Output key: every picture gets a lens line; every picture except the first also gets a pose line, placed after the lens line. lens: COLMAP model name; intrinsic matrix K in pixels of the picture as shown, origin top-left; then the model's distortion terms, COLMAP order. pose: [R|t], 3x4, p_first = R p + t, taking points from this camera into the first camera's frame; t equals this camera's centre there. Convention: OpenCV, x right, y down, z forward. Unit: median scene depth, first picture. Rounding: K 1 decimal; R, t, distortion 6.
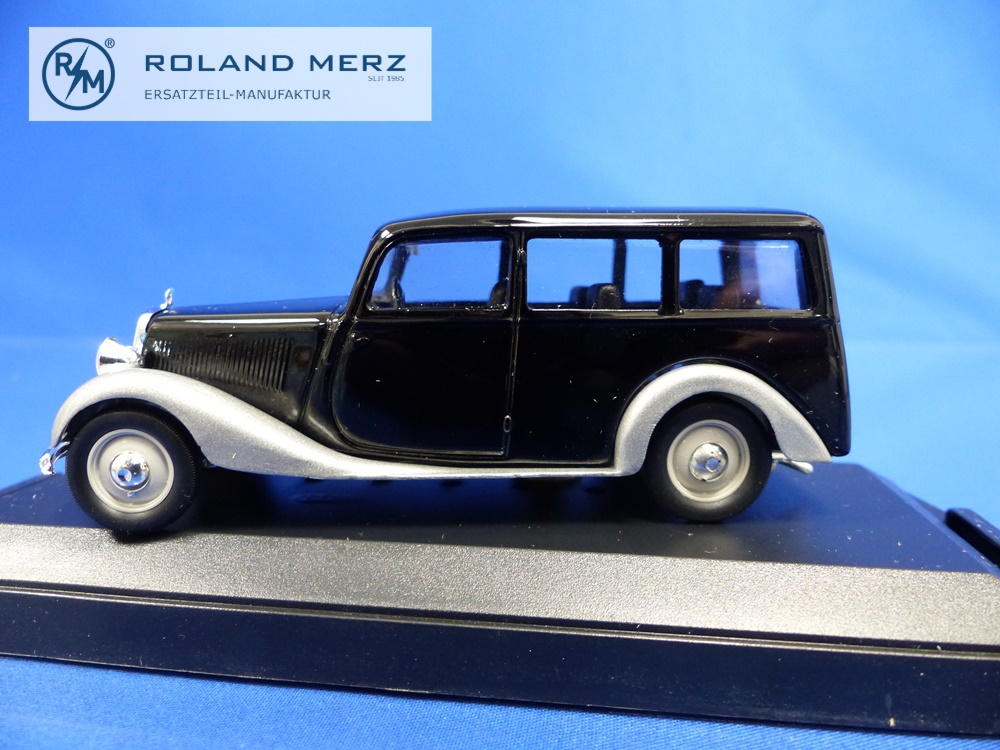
lens RADIAL K [[754.6, 0, 500.0], [0, 754.6, 375.0], [0, 0, 1]] dist [-0.044615, -0.003899]
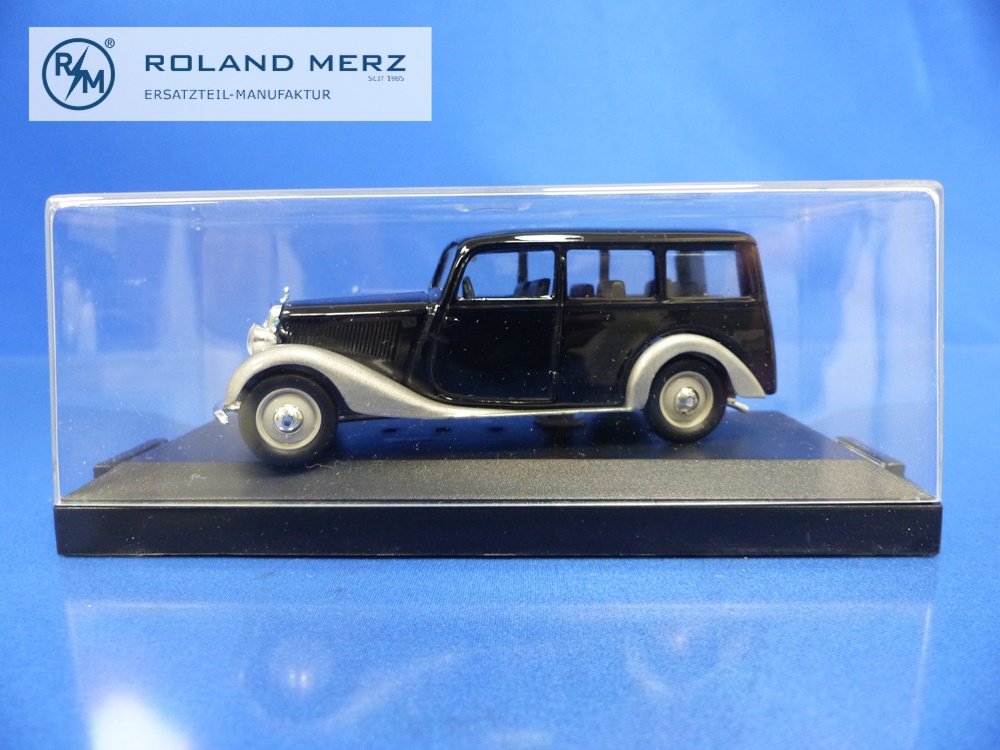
lens RADIAL K [[754.6, 0, 500.0], [0, 754.6, 375.0], [0, 0, 1]] dist [-0.044615, -0.003899]
pose [[0.986551, -0.025891, 0.161390, -0.324979], [0.028269, 0.999523, -0.012453, 0.074408], [-0.160991, 0.016847, 0.986812, -0.405884]]
